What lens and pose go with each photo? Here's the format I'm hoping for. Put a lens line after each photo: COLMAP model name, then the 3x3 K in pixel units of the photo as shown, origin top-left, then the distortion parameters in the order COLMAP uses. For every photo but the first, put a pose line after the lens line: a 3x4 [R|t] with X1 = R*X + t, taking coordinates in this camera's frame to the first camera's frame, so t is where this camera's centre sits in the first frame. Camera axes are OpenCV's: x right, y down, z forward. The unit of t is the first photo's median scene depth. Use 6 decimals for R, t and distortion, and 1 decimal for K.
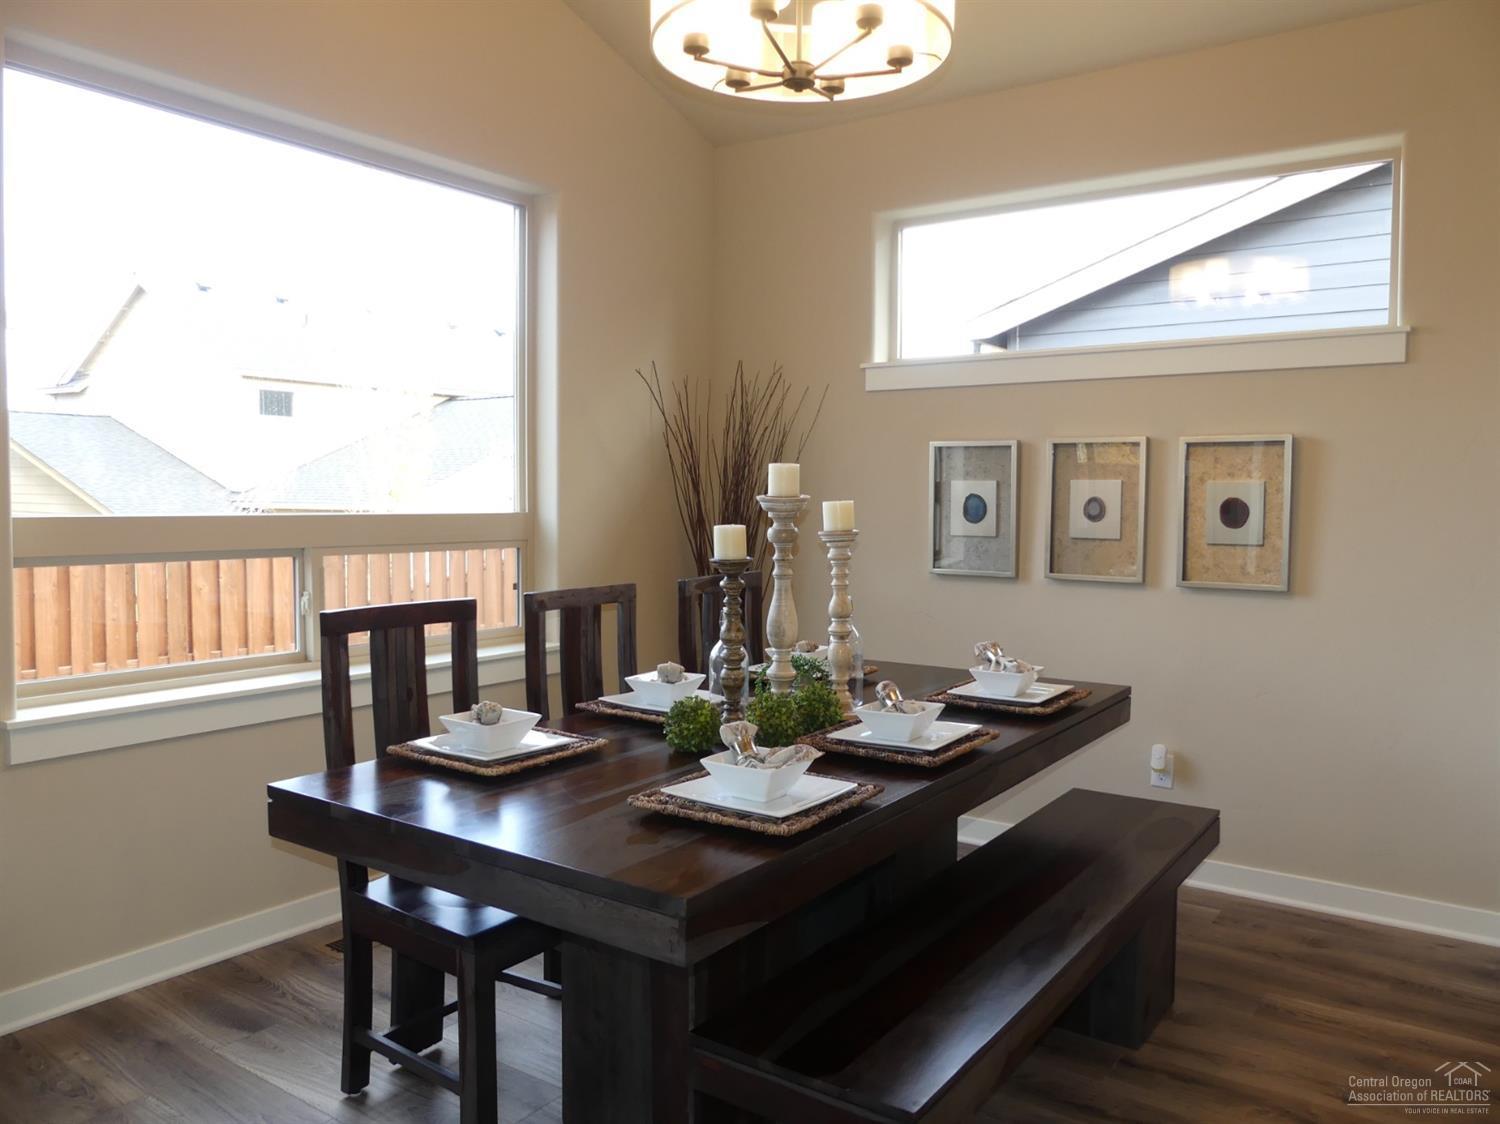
lens RADIAL K [[1126.2, 0, 757.5], [0, 1126.2, 558.5], [0, 0, 1]] dist [-0.011232, -0.001443]
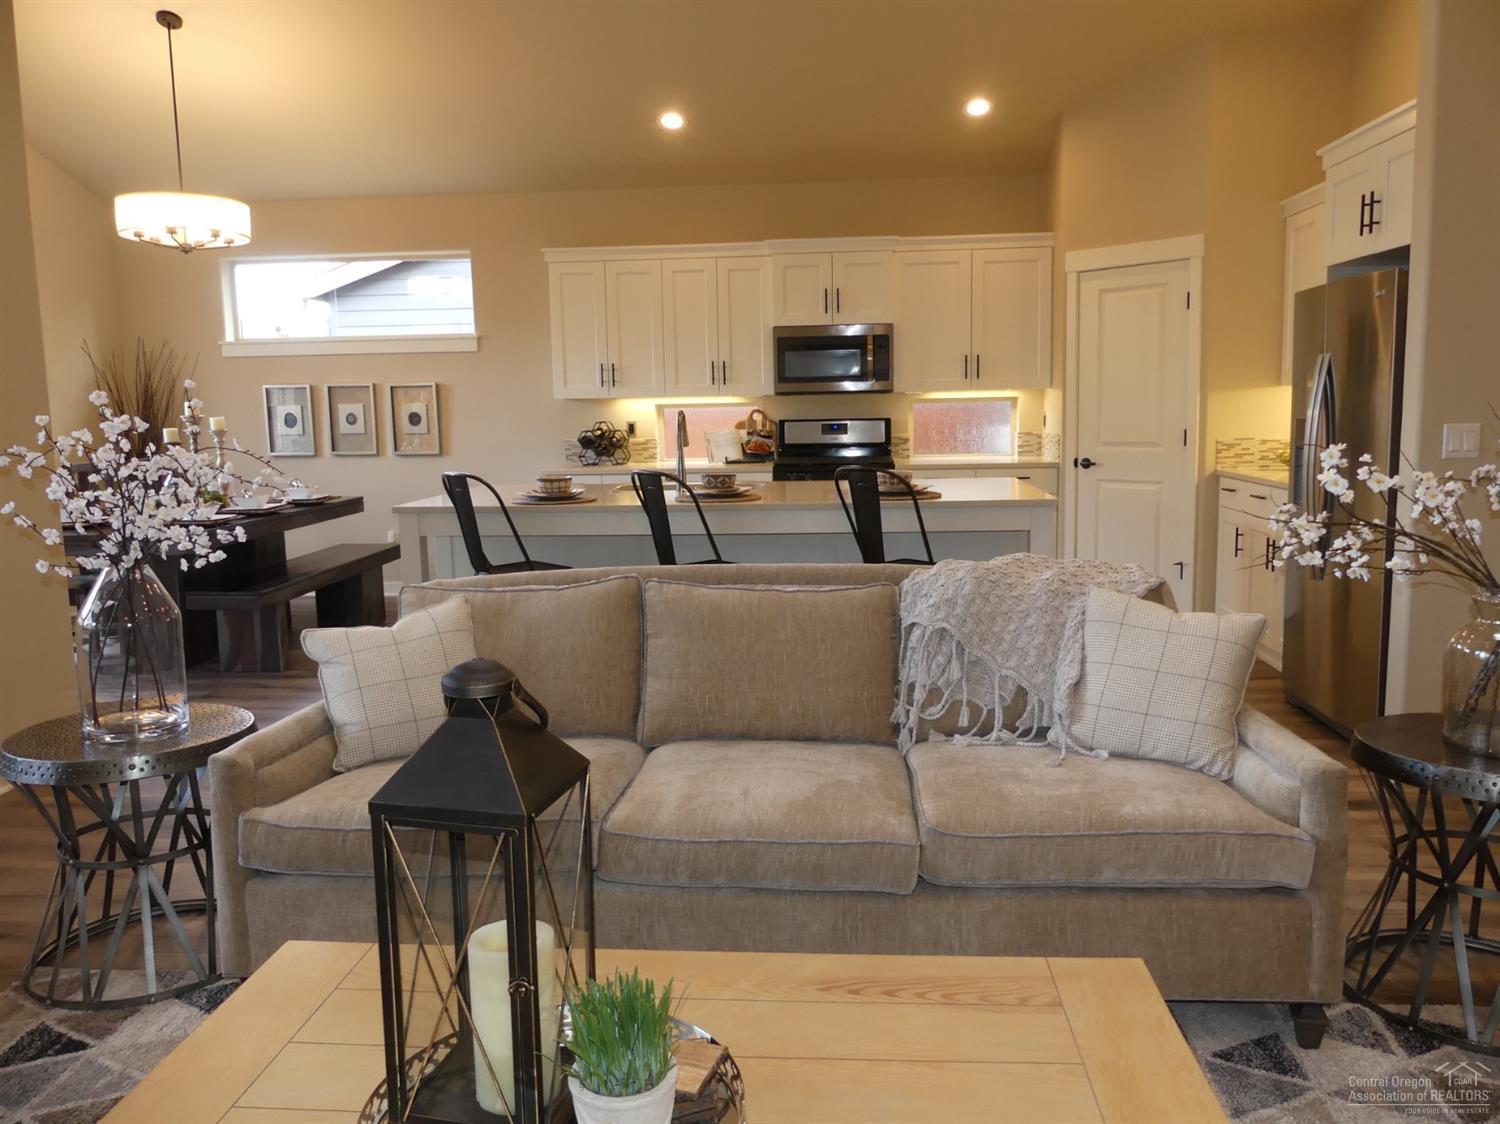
lens RADIAL K [[1126.2, 0, 757.5], [0, 1126.2, 558.5], [0, 0, 1]] dist [-0.011232, -0.001443]
pose [[0.858801, -0.087671, 0.504752, -0.125187], [0.050407, 0.994928, 0.087048, 0.071361], [-0.509823, -0.049314, 0.858865, -1.199603]]
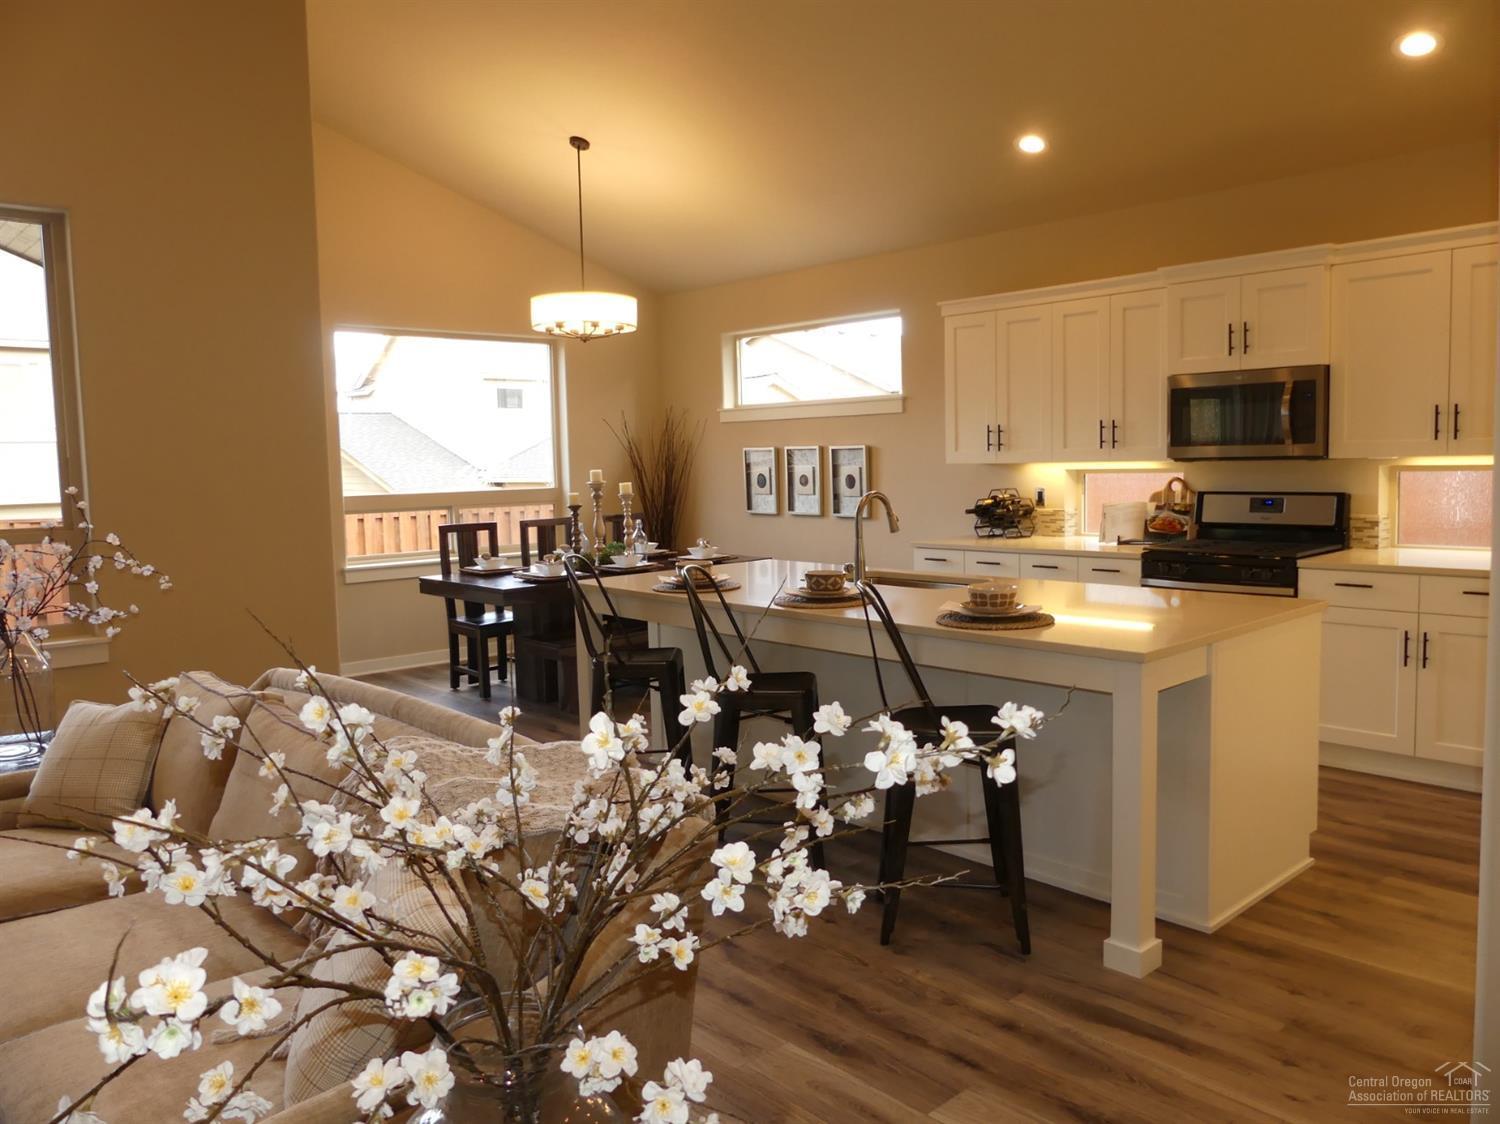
lens RADIAL K [[1123.8, 0, 774.8], [0, 1123.8, 560.0], [0, 0, 1]] dist [-0.026874, -0.002011]
pose [[0.979903, -0.009106, -0.199267, 0.702373], [0.016336, 0.999265, 0.034667, 0.032853], [0.198805, -0.037225, 0.979332, -1.134344]]
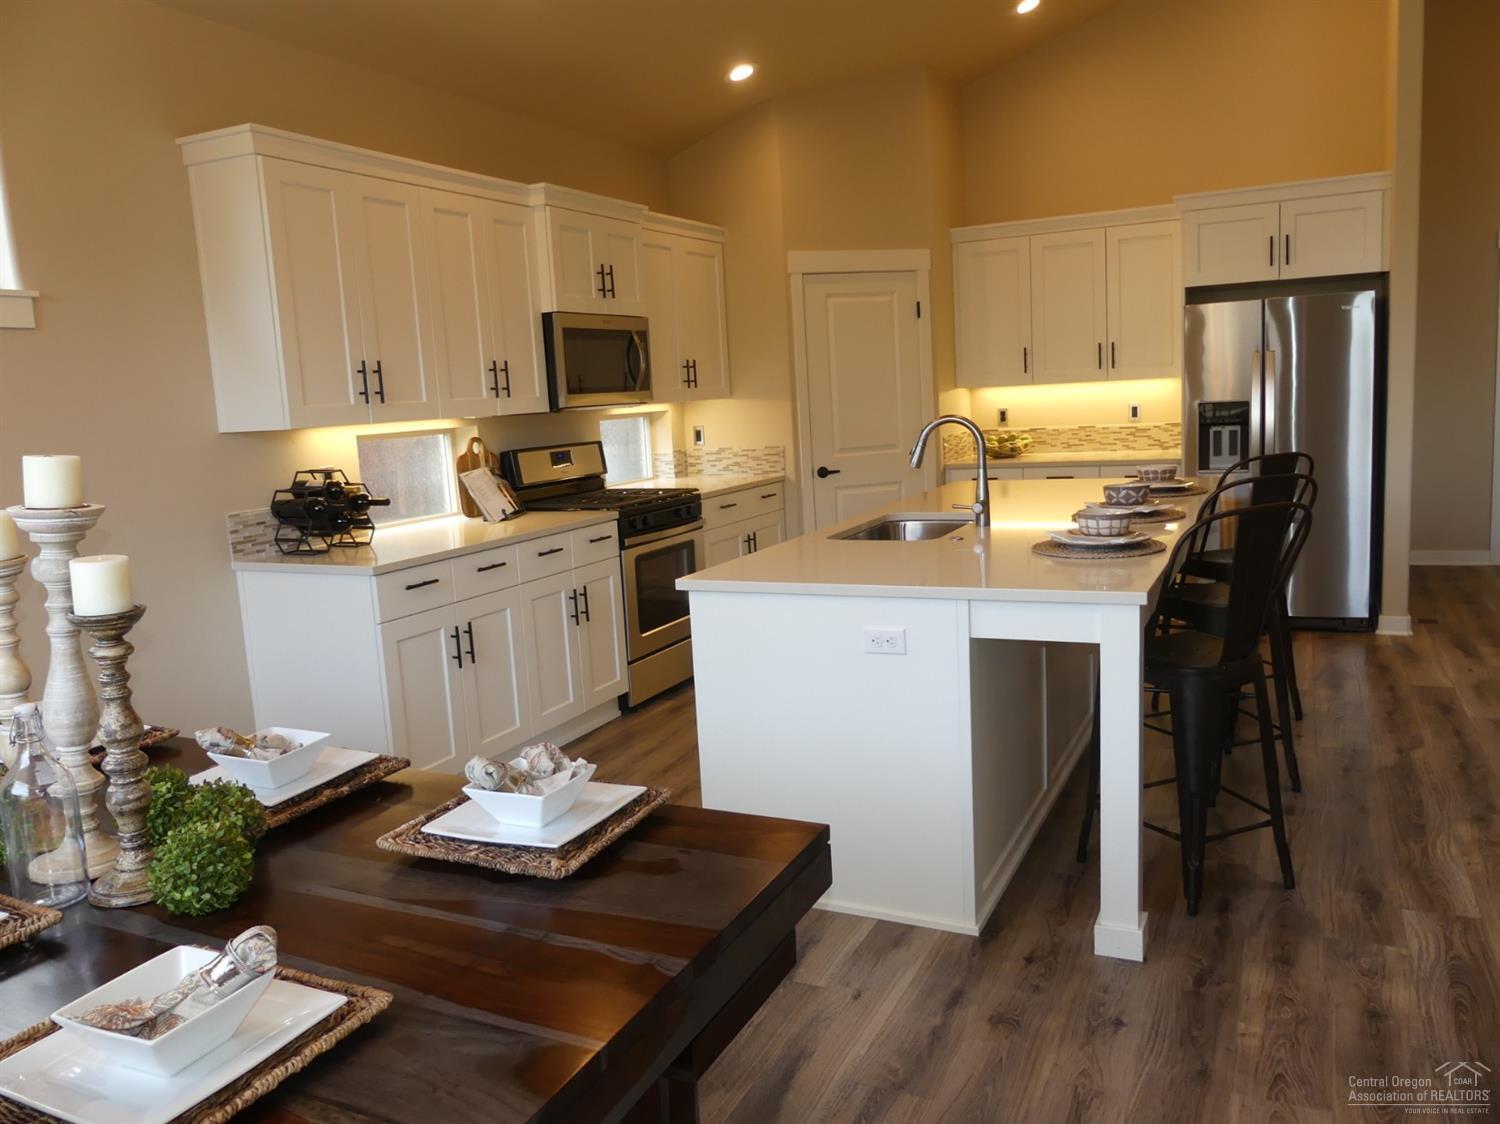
lens RADIAL K [[1126.2, 0, 757.5], [0, 1126.2, 558.5], [0, 0, 1]] dist [-0.011232, -0.001443]
pose [[-0.162243, -0.136082, 0.977322, -0.471866], [0.113714, 0.981268, 0.155509, -0.051442], [-0.980177, 0.136366, -0.143729, 0.495041]]
